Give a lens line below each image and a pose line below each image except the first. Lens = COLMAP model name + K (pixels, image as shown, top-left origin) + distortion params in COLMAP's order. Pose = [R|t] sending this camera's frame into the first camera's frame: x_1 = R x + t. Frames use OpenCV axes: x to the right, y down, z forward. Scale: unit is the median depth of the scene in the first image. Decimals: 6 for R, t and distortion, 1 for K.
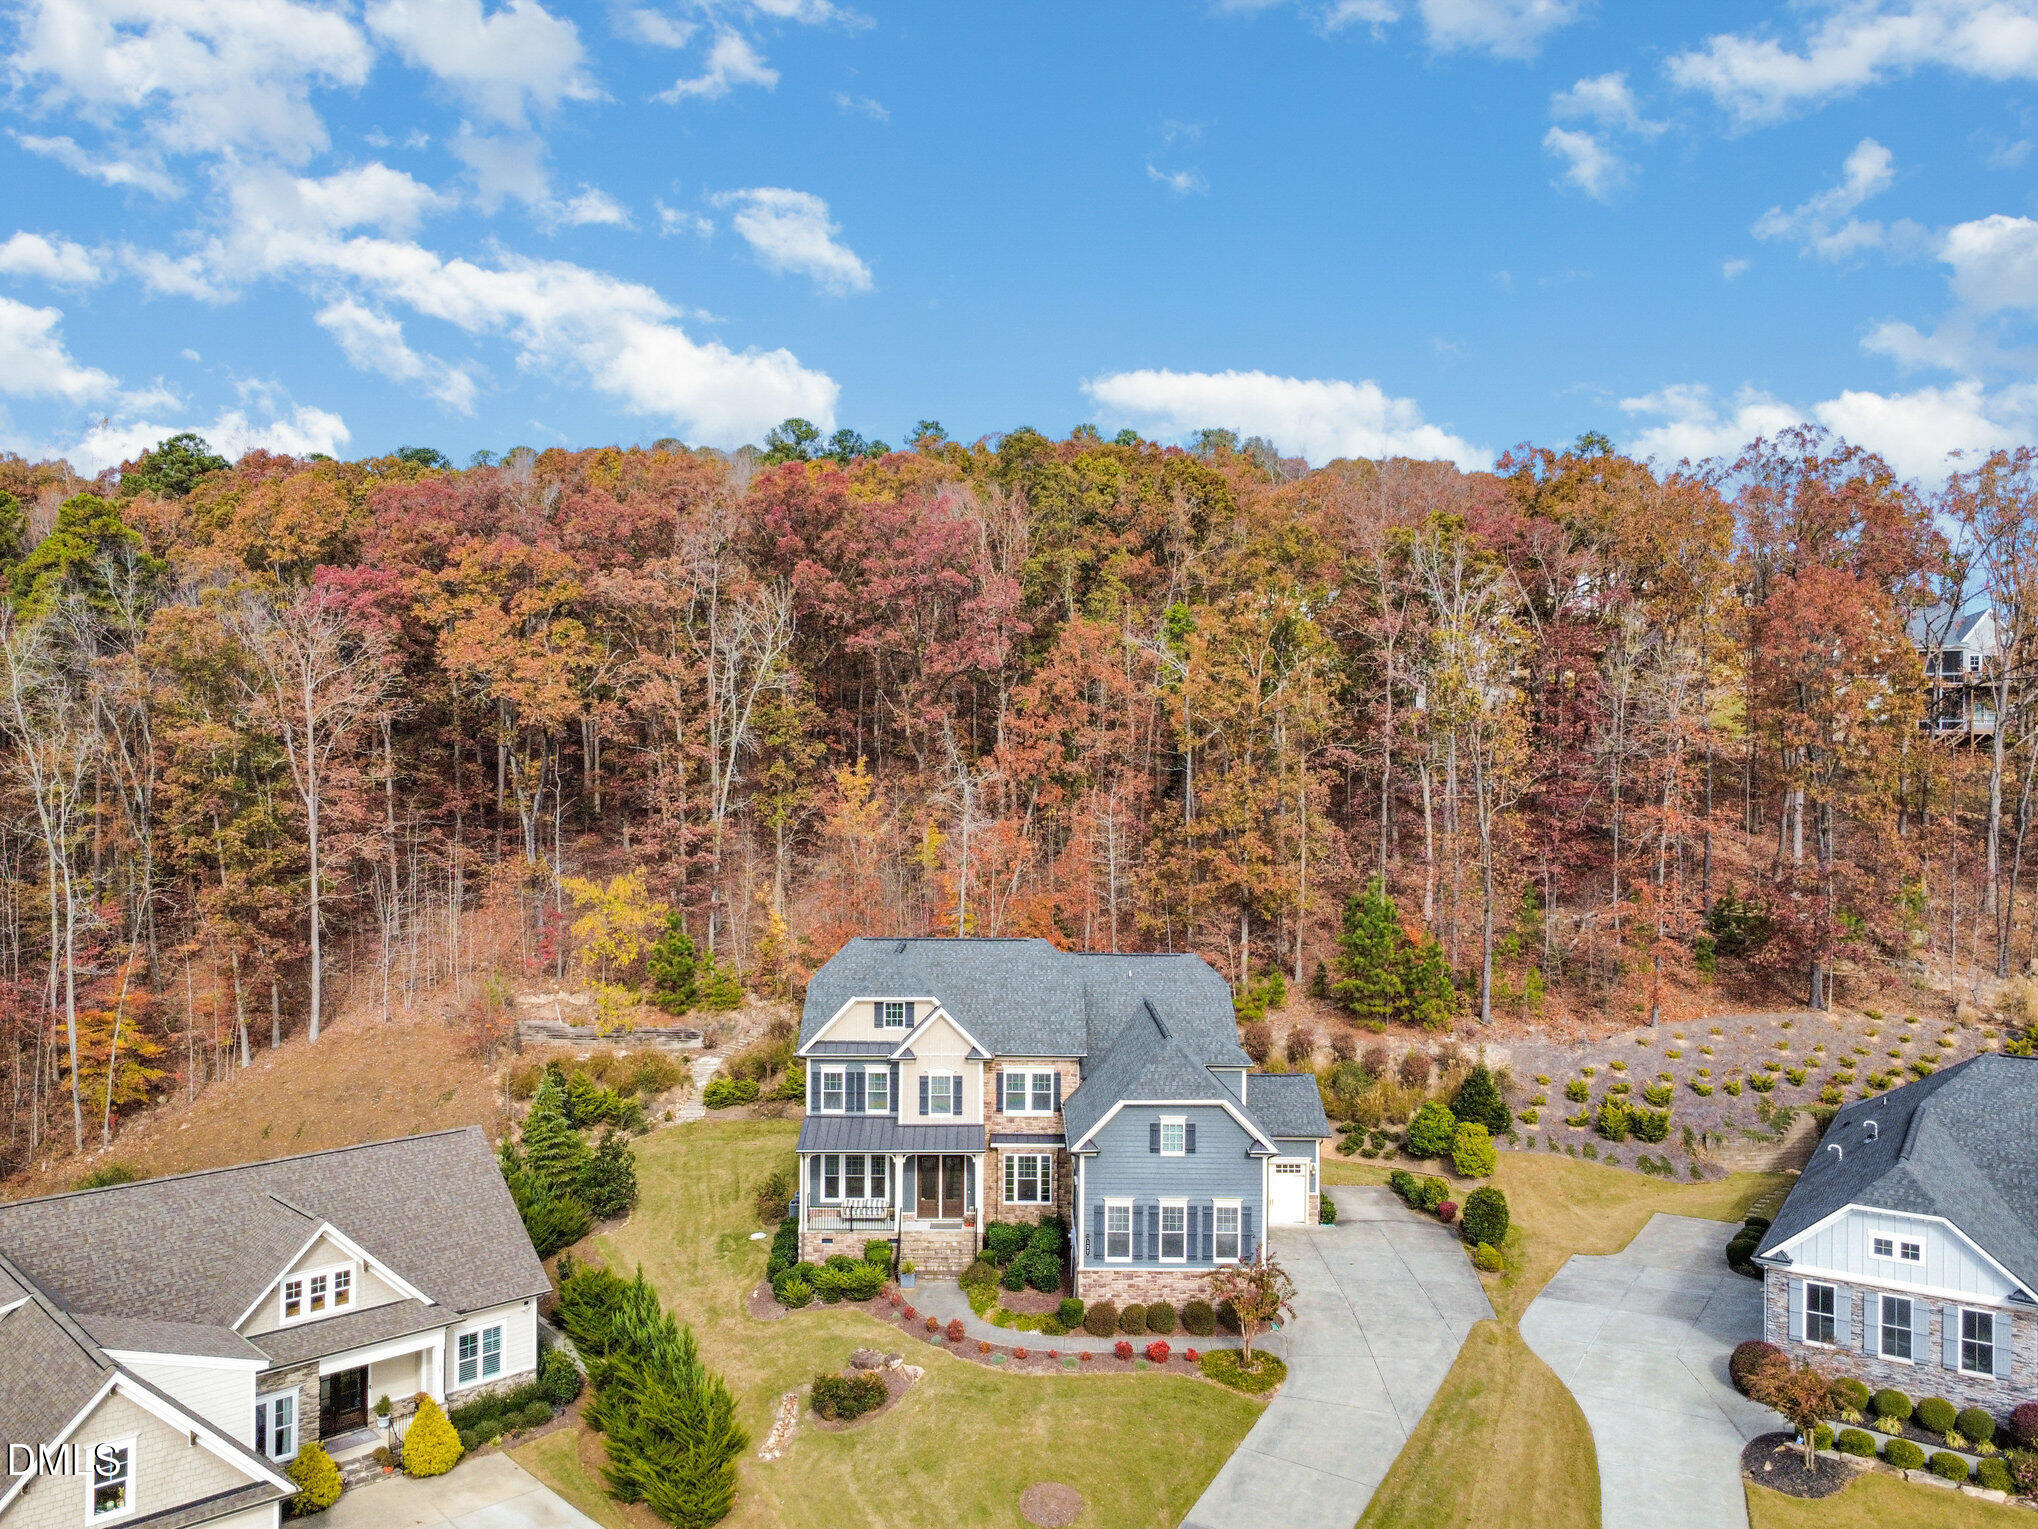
lens RADIAL K [[1569.9, 0, 1019.0], [0, 1569.9, 764.5], [0, 0, 1]] dist [-0.003867, 0.008658]
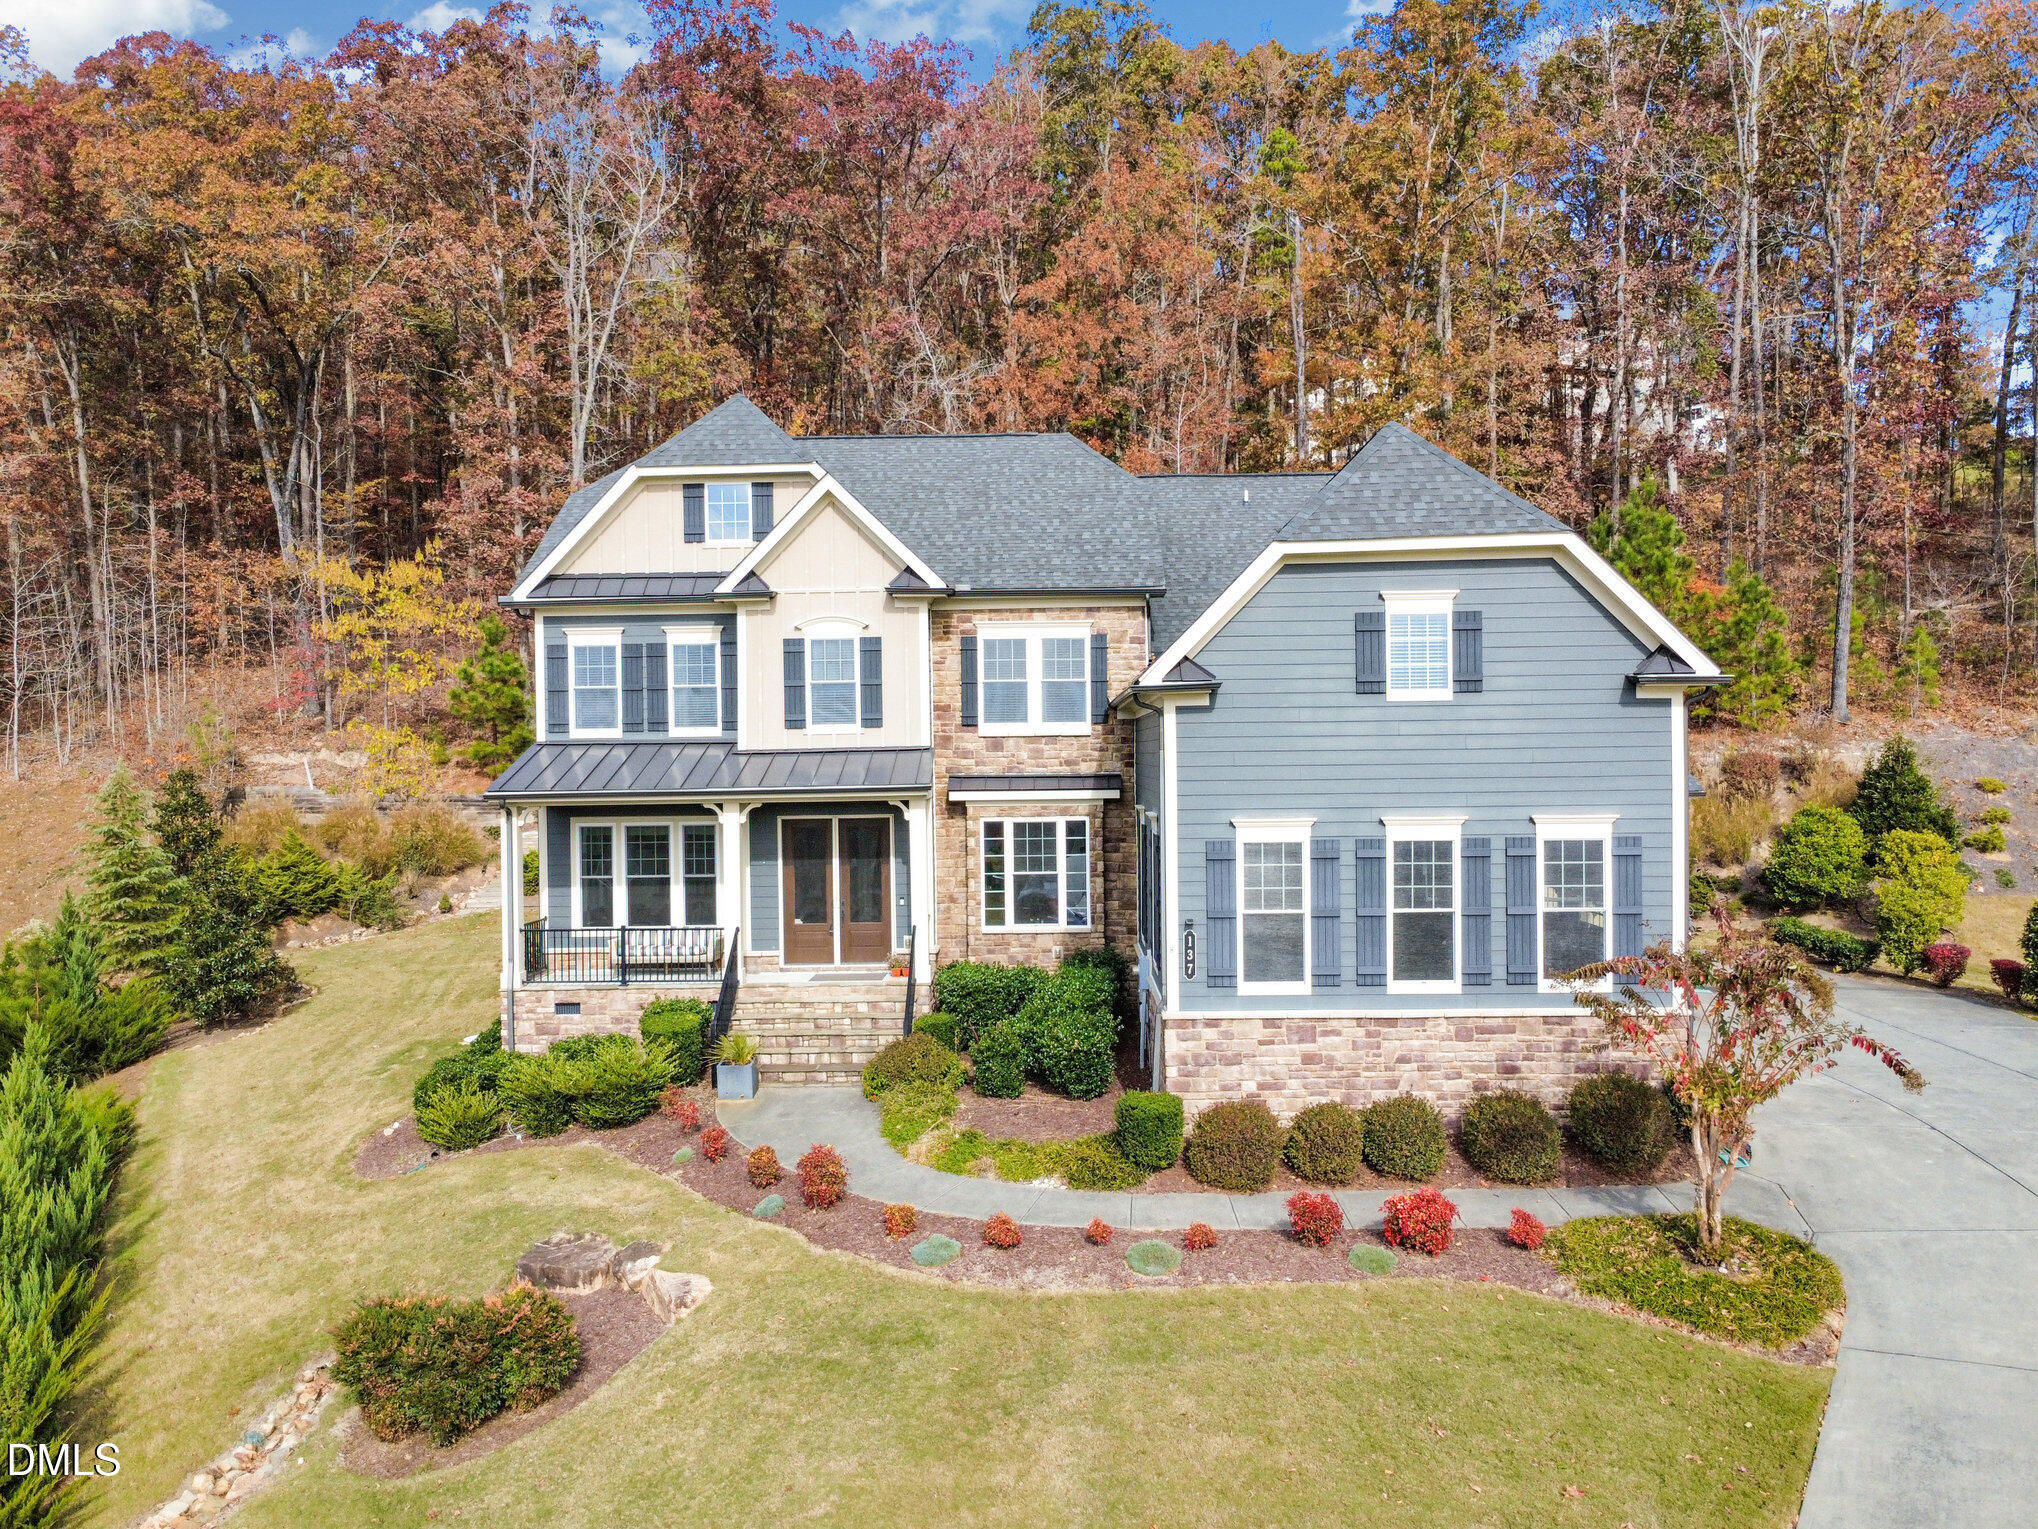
lens RADIAL K [[1569.9, 0, 1019.0], [0, 1569.9, 764.5], [0, 0, 1]] dist [-0.003867, 0.008658]
pose [[0.999531, -0.017766, -0.024955, 0.012997], [0.018046, 0.999776, 0.011045, 0.239526], [0.024753, -0.011490, 0.999628, 0.587881]]
